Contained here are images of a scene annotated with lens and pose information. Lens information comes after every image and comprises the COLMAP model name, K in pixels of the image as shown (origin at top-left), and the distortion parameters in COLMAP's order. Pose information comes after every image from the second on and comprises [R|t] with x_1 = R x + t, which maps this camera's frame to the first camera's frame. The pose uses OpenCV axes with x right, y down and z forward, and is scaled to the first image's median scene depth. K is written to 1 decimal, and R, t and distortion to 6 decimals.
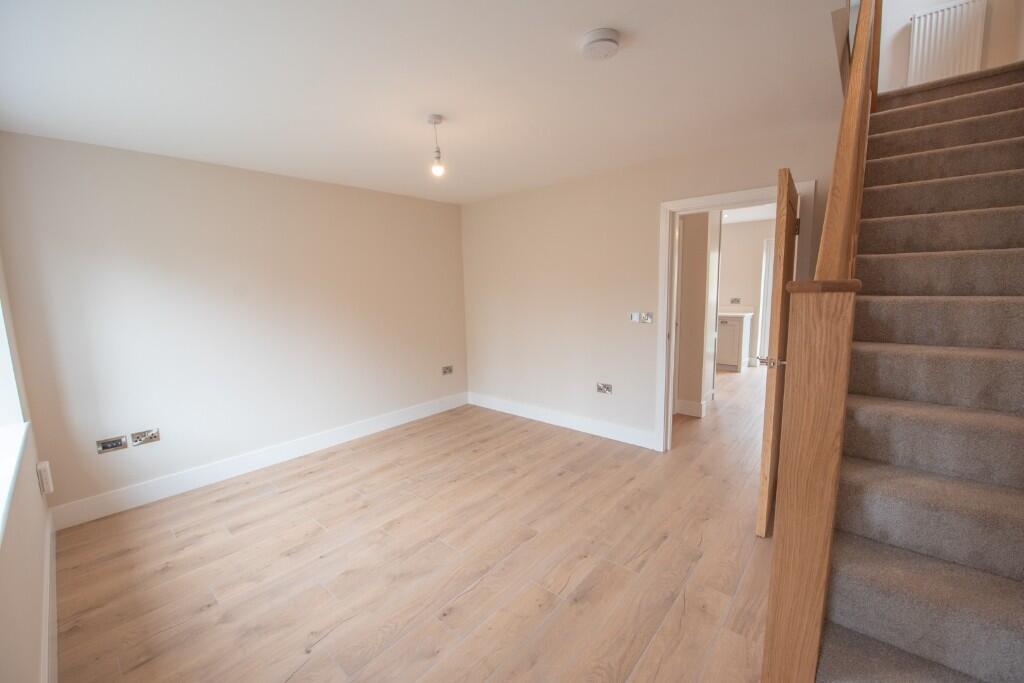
lens RADIAL K [[405.1, 0, 512.0], [0, 405.1, 341.5], [0, 0, 1]] dist [-0.013471, -0.005237]
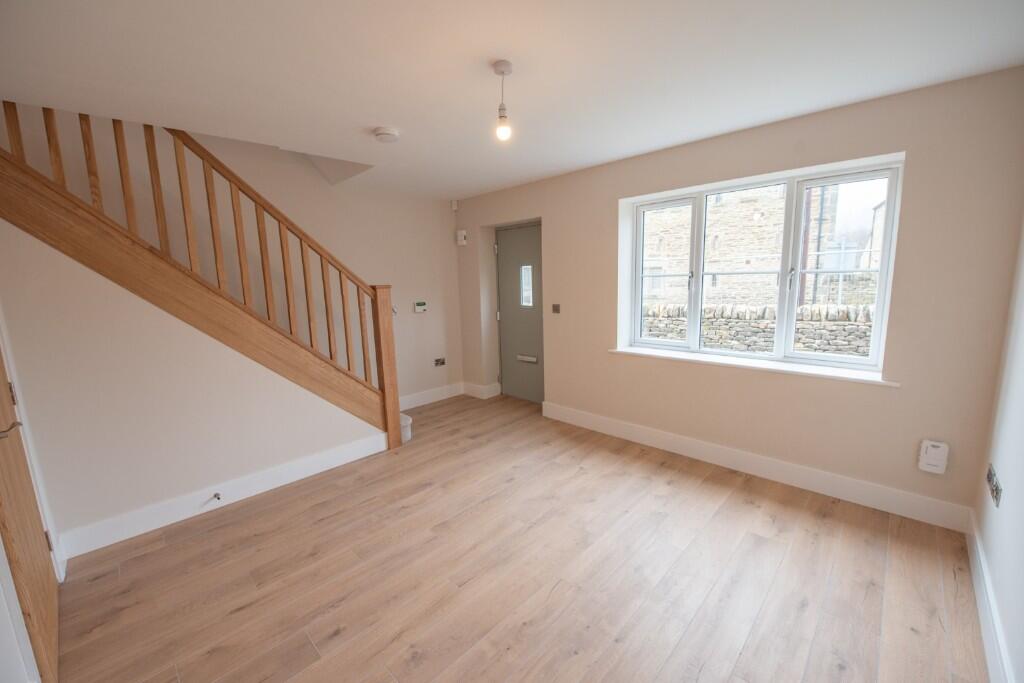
lens RADIAL K [[405.1, 0, 512.0], [0, 405.1, 341.5], [0, 0, 1]] dist [-0.013471, -0.005237]
pose [[-0.997024, 0.046381, 0.061586, -0.231842], [0.061911, 0.957696, 0.281043, -0.257486], [-0.045945, 0.284020, -0.957717, 1.887691]]
